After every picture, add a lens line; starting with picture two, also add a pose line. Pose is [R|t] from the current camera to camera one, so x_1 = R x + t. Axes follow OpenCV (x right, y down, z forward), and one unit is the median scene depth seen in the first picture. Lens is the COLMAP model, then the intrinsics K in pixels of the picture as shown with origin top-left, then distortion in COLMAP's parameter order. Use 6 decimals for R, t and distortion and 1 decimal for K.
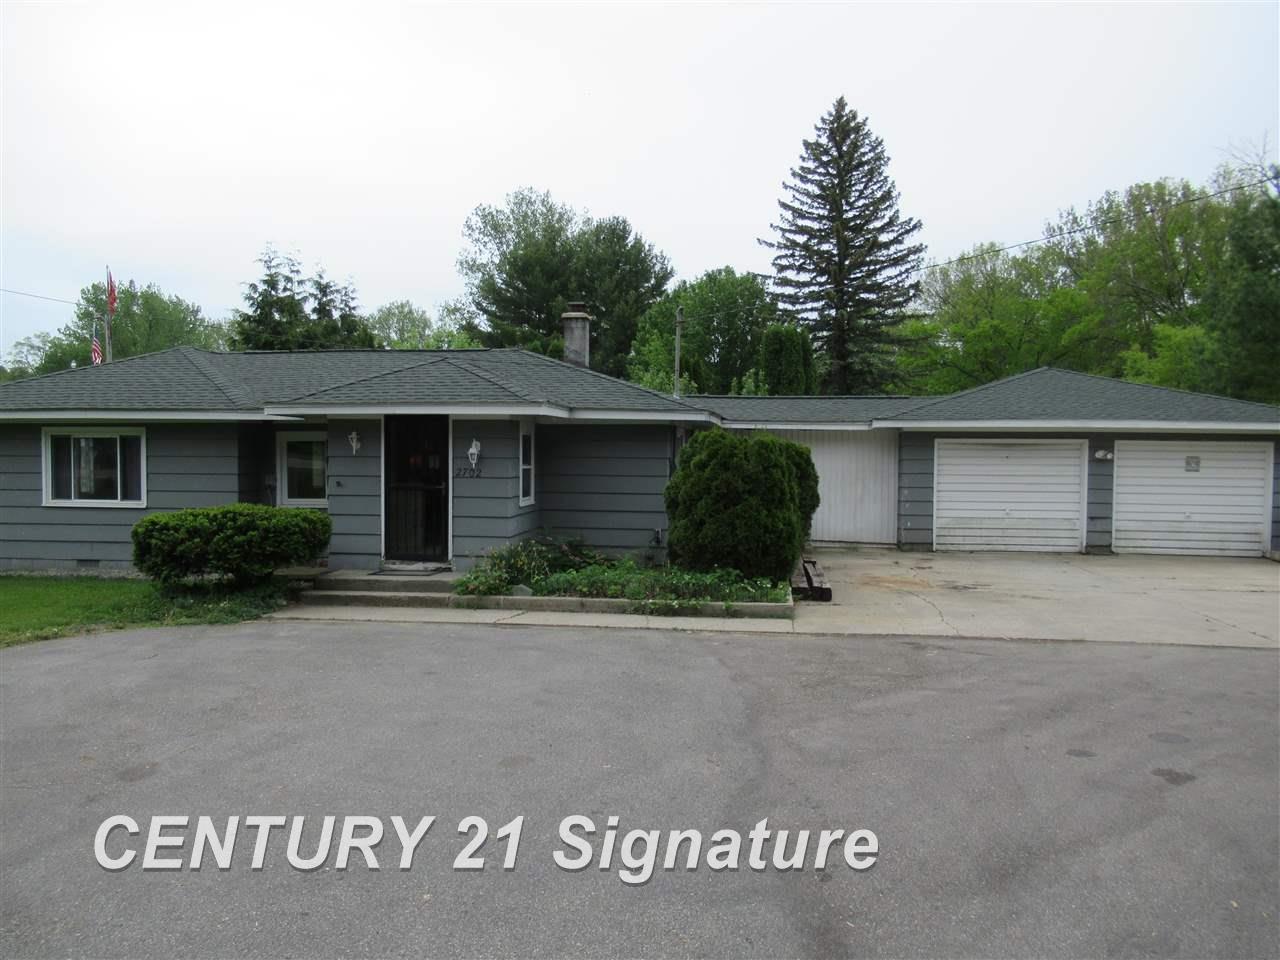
lens RADIAL K [[949.3, 0, 640.0], [0, 949.3, 480.0], [0, 0, 1]] dist [-0.009168, -0.002558]
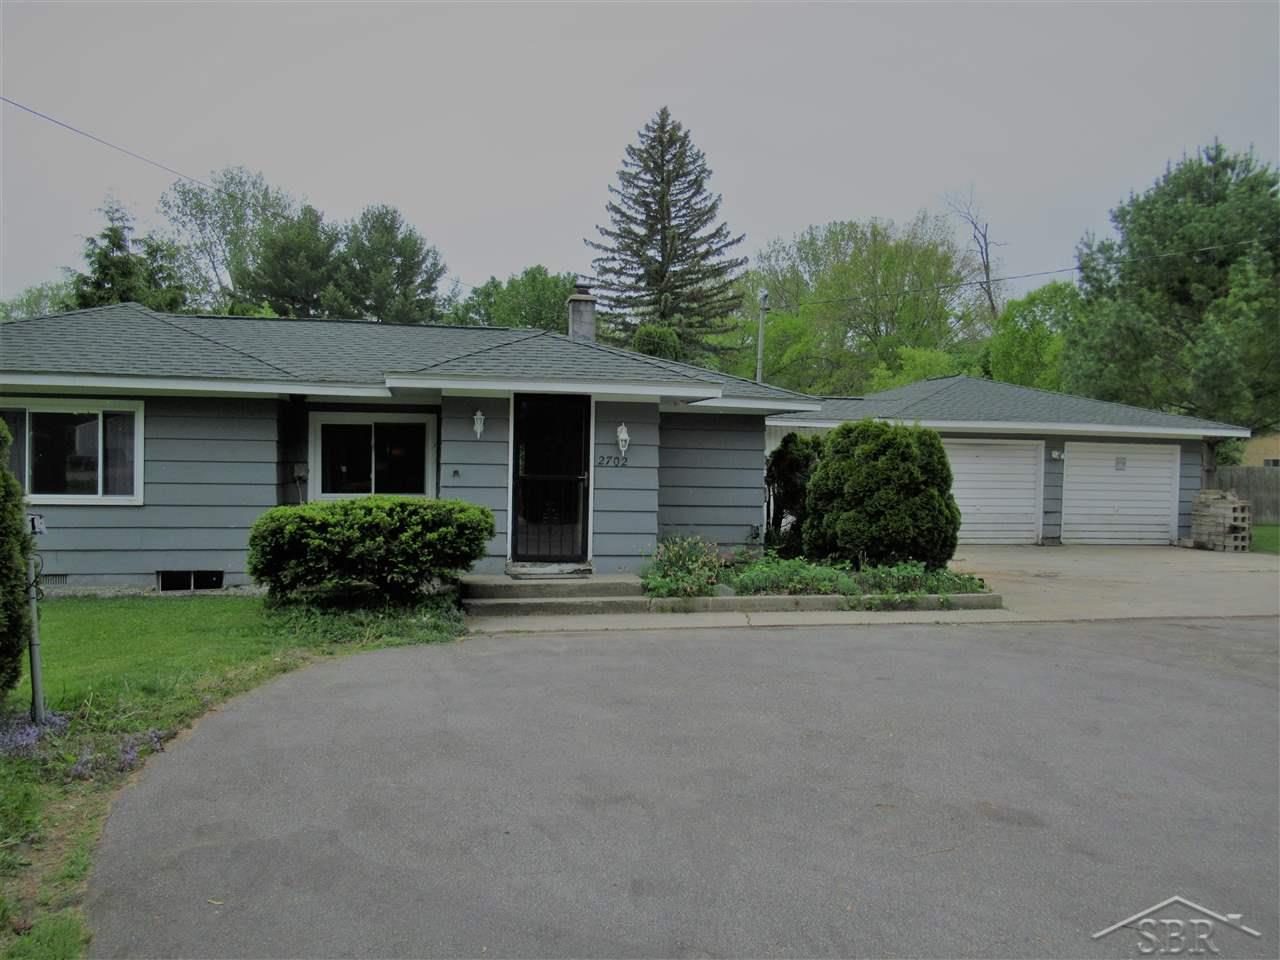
lens RADIAL K [[949.3, 0, 640.0], [0, 949.3, 480.0], [0, 0, 1]] dist [-0.009168, -0.002558]
pose [[0.947178, 0.003804, 0.320685, -0.322367], [-0.000870, 0.999956, -0.009291, 0.013303], [-0.320706, 0.008522, 0.947140, 0.112300]]
